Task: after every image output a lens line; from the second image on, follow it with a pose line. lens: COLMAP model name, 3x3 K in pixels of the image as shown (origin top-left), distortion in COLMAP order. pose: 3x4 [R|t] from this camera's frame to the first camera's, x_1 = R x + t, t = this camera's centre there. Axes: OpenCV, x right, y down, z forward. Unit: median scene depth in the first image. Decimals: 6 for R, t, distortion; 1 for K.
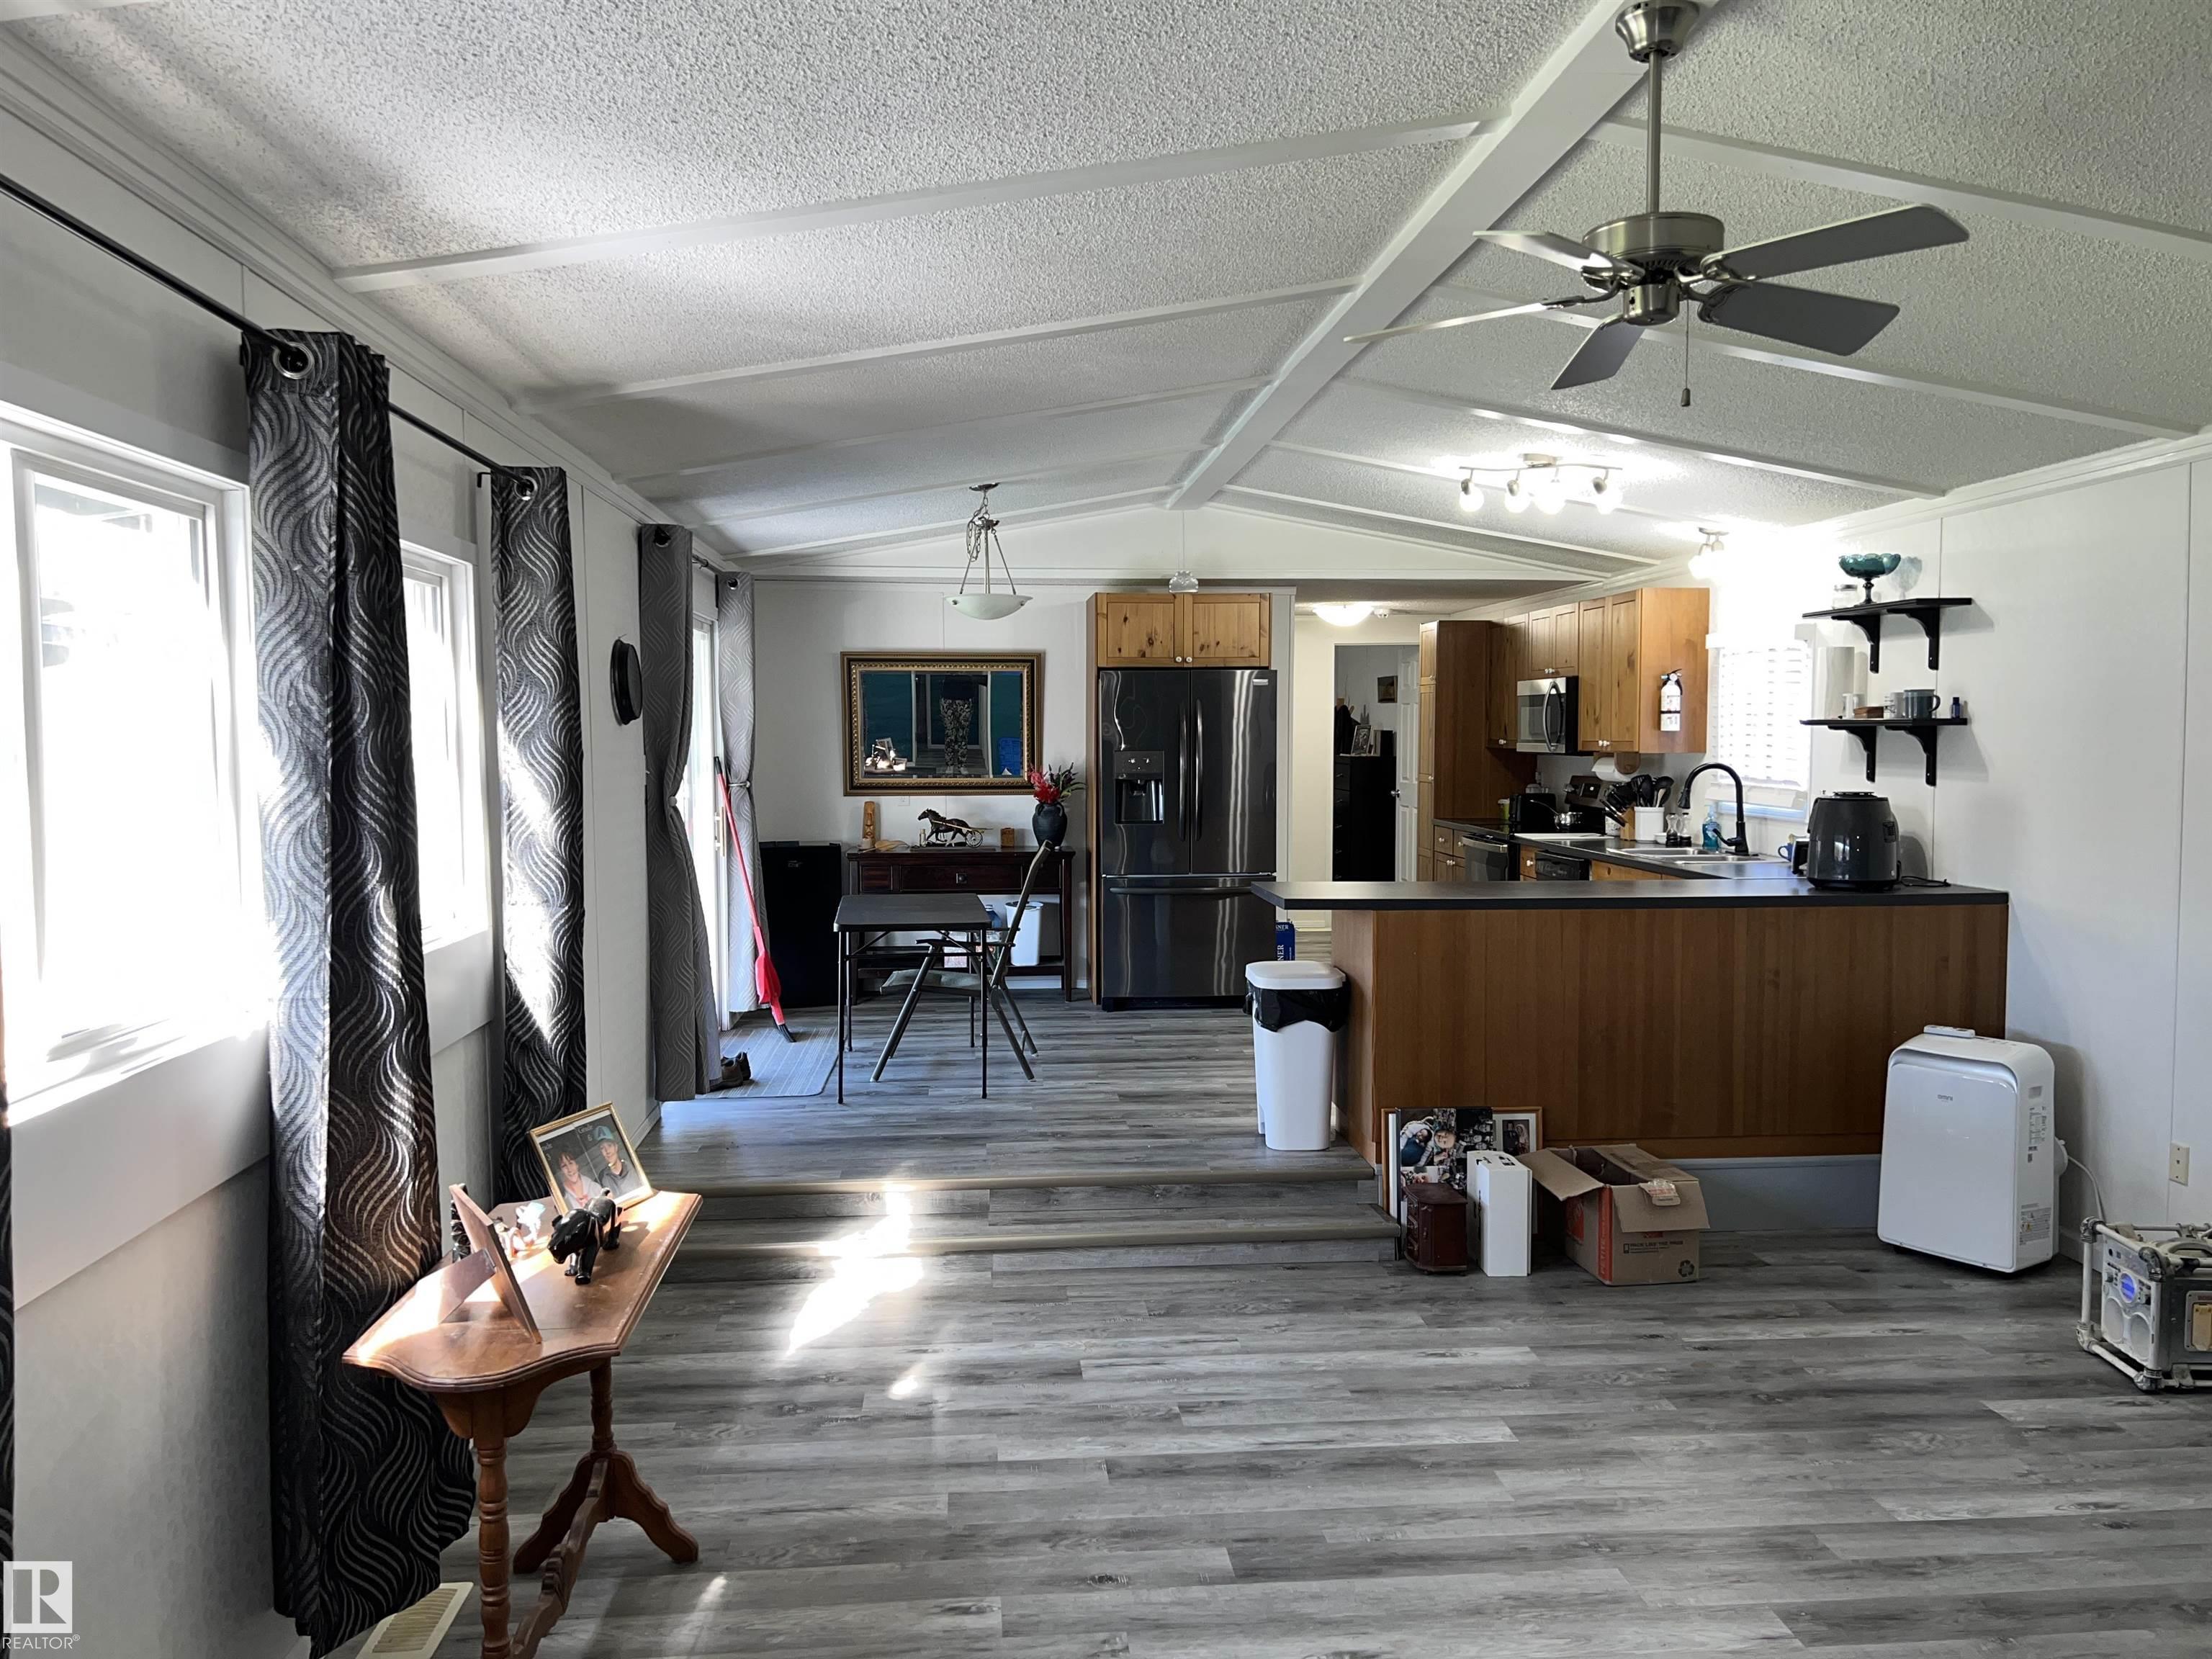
lens RADIAL K [[1635.8, 0, 1108.1], [0, 1635.8, 825.0], [0, 0, 1]] dist [0.047664, -0.055360]
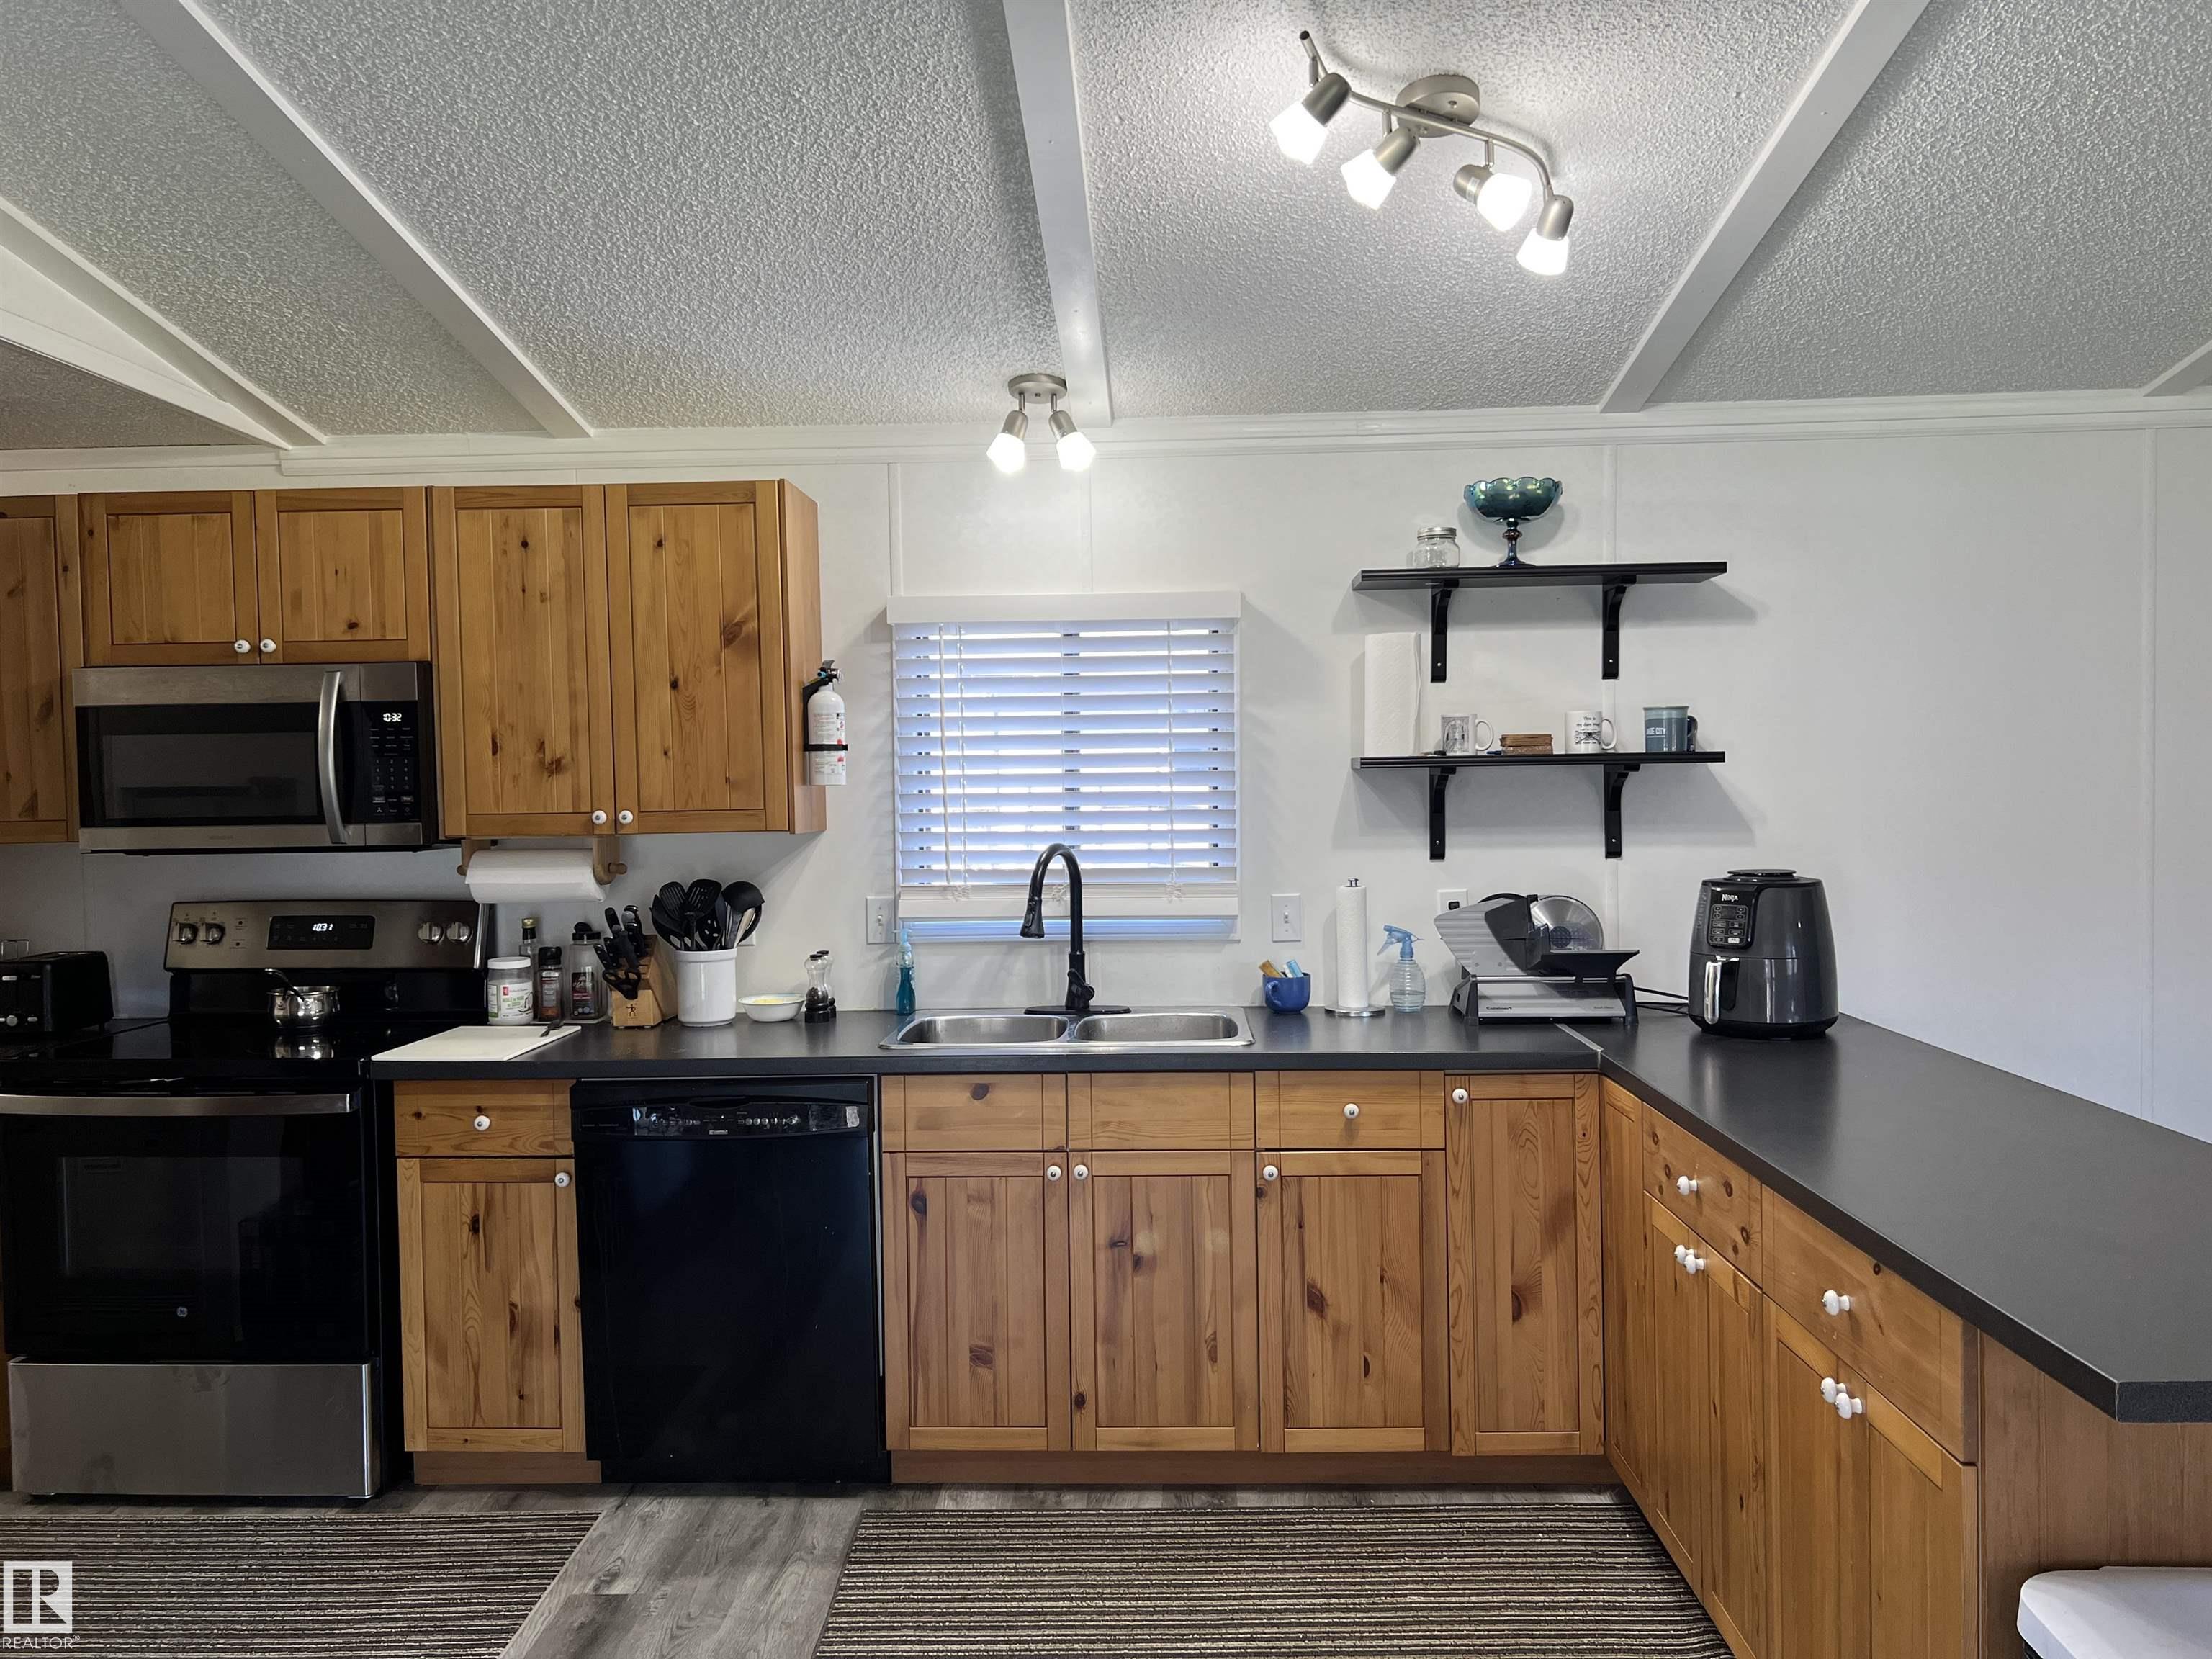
lens RADIAL K [[1635.8, 0, 1098.7], [0, 1635.8, 818.1], [0, 0, 1]] dist [0.047664, -0.055360]
pose [[0.126679, -0.020772, 0.991726, -0.155418], [0.072973, 0.997267, 0.011567, -0.057454], [-0.989256, 0.070904, 0.127848, 1.050885]]
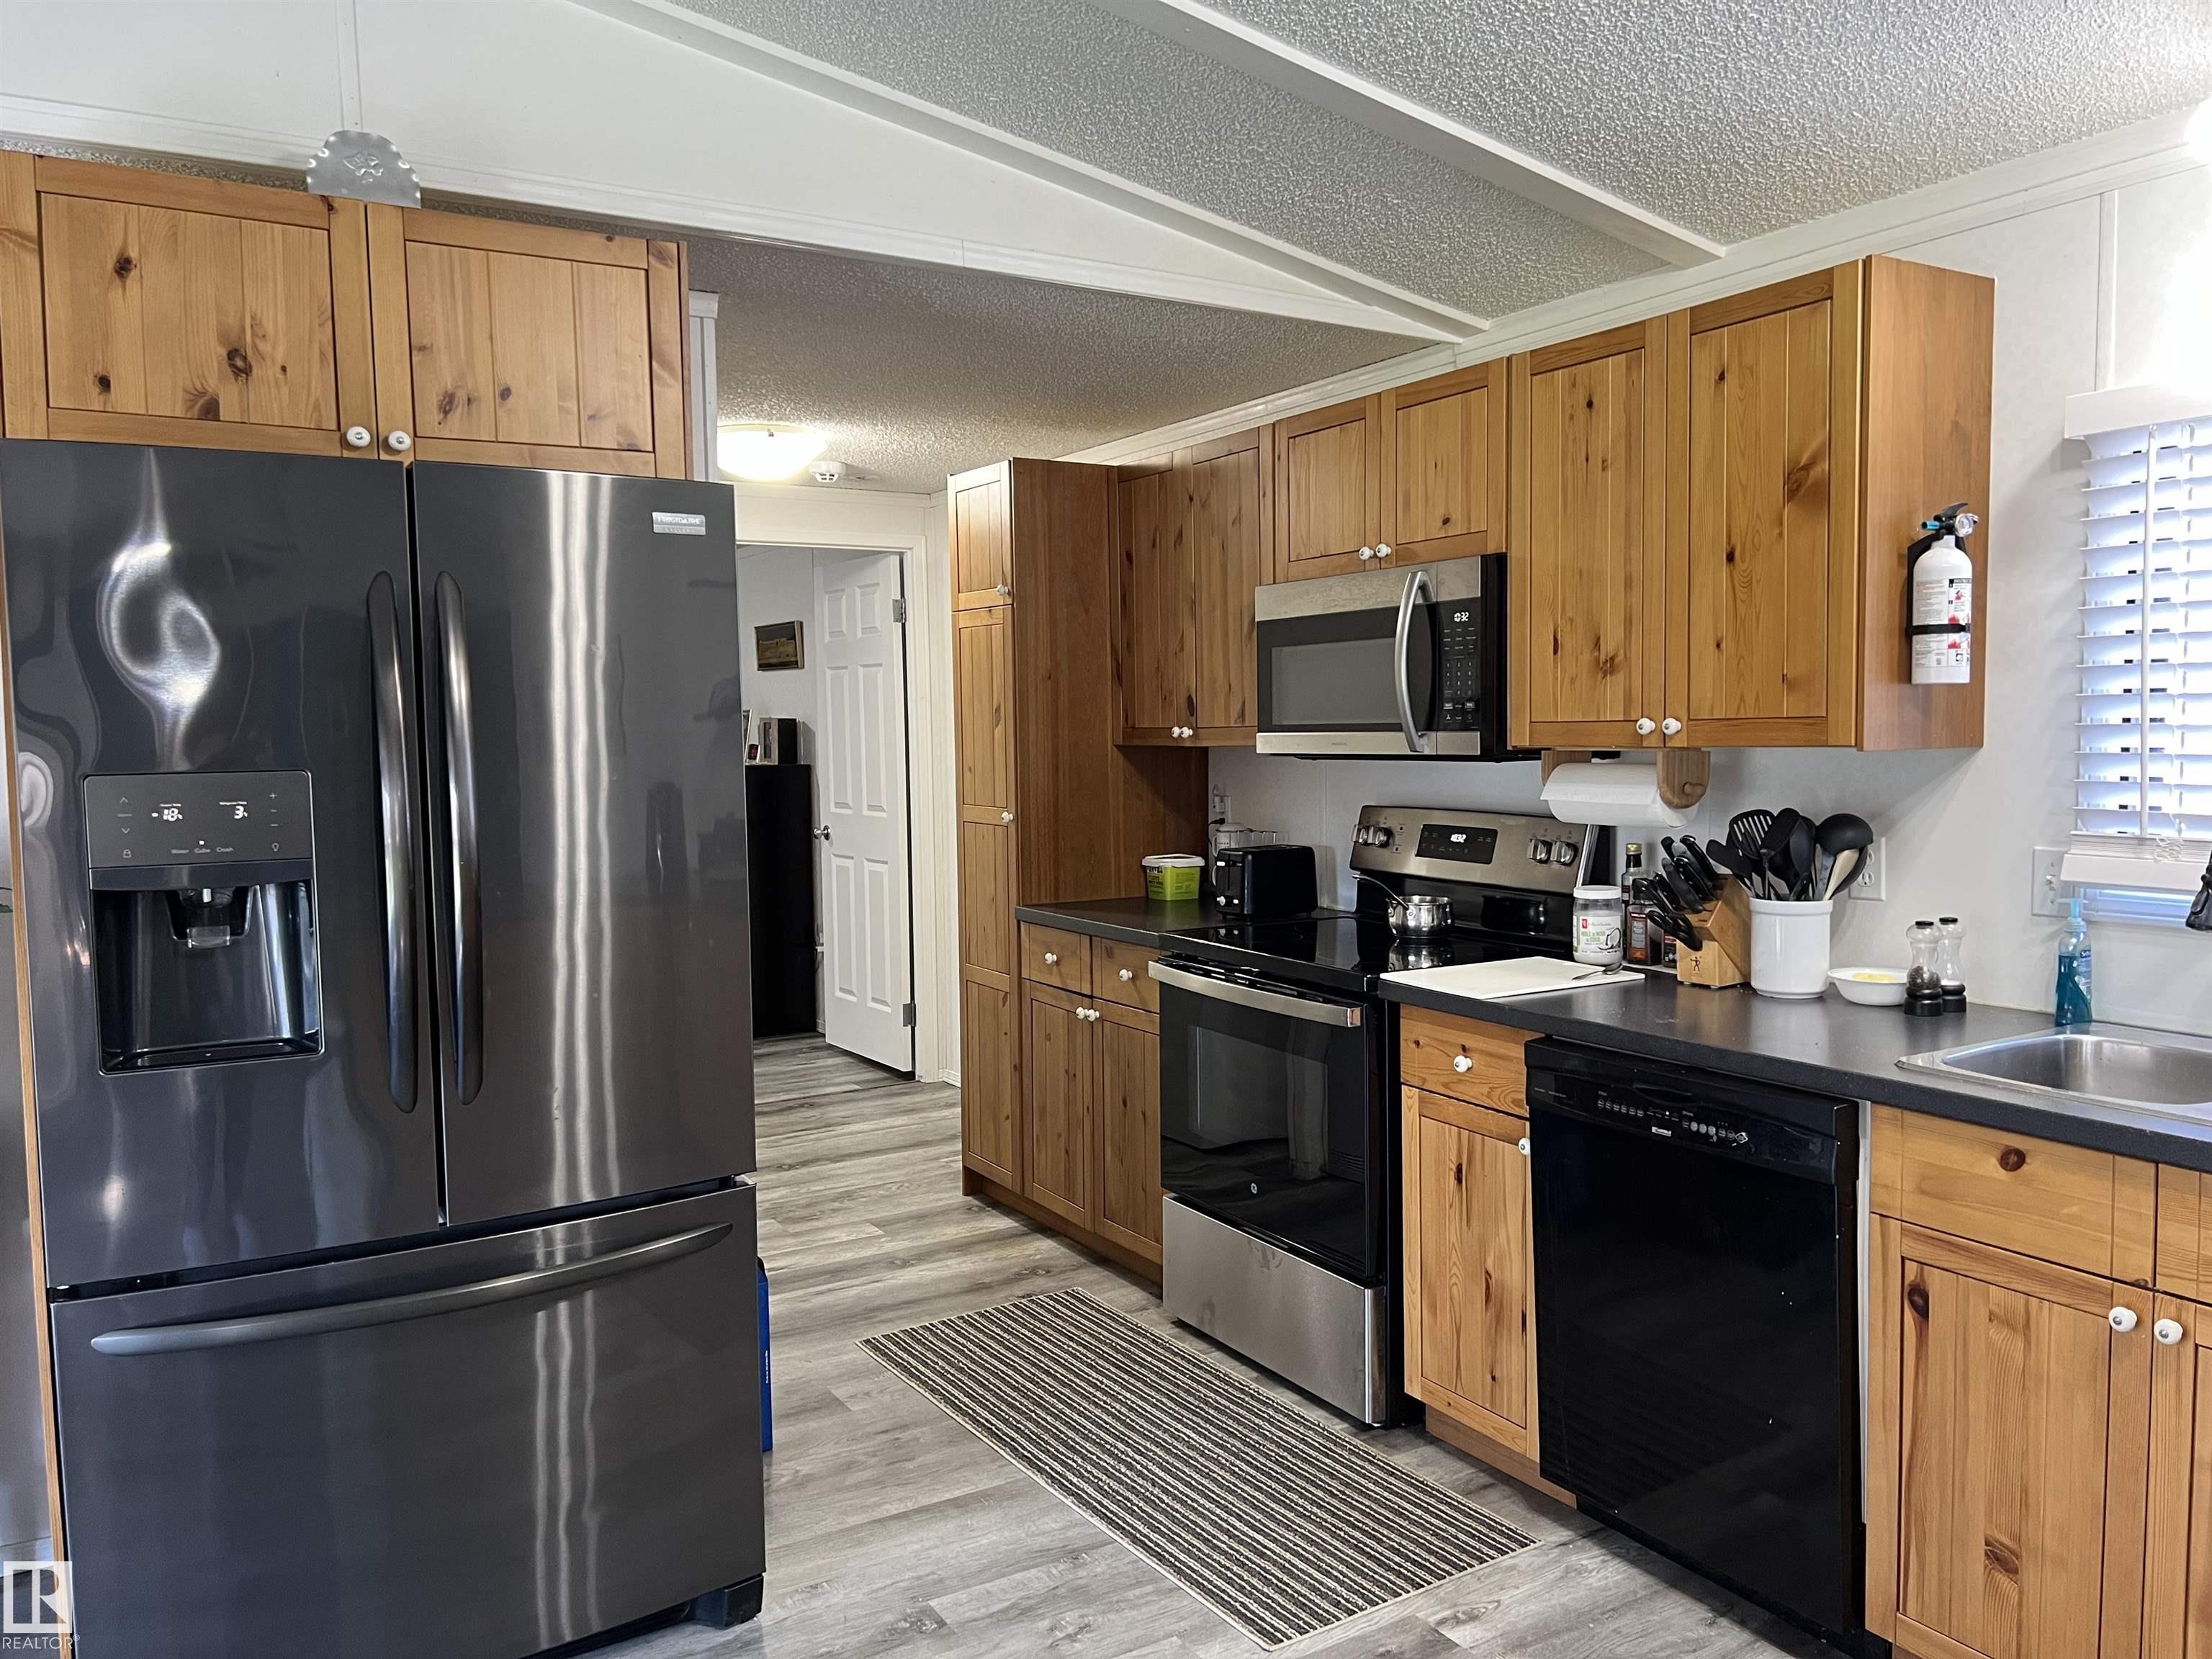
lens RADIAL K [[1635.8, 0, 1115.3], [0, 1635.8, 826.3], [0, 0, 1]] dist [0.047664, -0.055360]
pose [[0.894749, -0.038939, 0.444868, 0.042031], [0.038898, 0.999201, 0.009226, -0.045387], [-0.444872, 0.009049, 0.895549, 0.941293]]
